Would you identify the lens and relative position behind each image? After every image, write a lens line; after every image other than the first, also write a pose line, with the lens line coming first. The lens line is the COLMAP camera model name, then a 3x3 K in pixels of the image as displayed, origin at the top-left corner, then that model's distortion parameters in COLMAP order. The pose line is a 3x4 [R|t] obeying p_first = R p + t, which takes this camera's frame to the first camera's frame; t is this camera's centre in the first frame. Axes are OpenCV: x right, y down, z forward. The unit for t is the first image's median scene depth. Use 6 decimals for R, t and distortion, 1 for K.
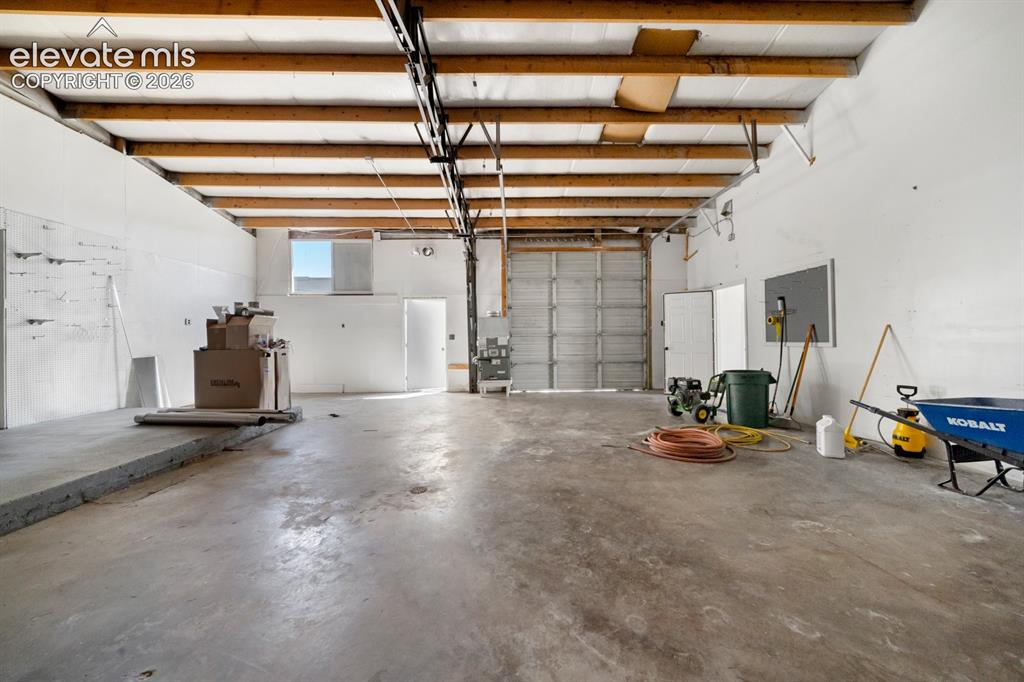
lens RADIAL K [[352.0, 0, 512.4], [0, 352.0, 347.0], [0, 0, 1]] dist [-0.001358, -0.000007]
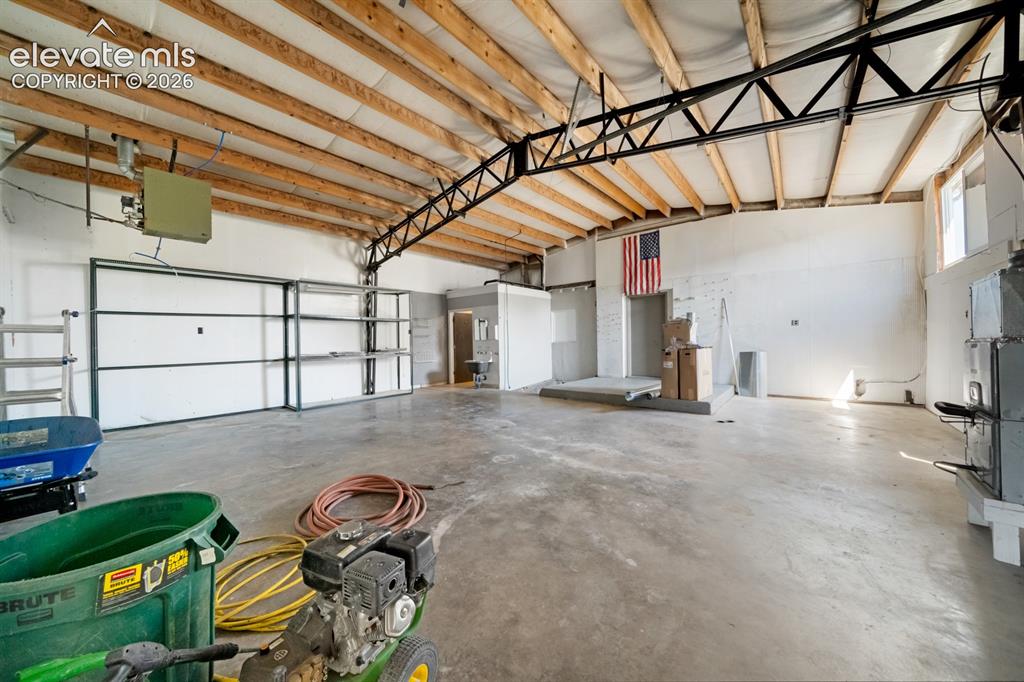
lens RADIAL K [[352.0, 0, 512.4], [0, 352.0, 341.7], [0, 0, 1]] dist [-0.001358, -0.000007]
pose [[-0.652265, 0.022454, -0.757659, 0.952126], [0.006230, 0.999686, 0.024263, -0.078800], [0.757966, 0.011106, -0.652200, 1.935099]]
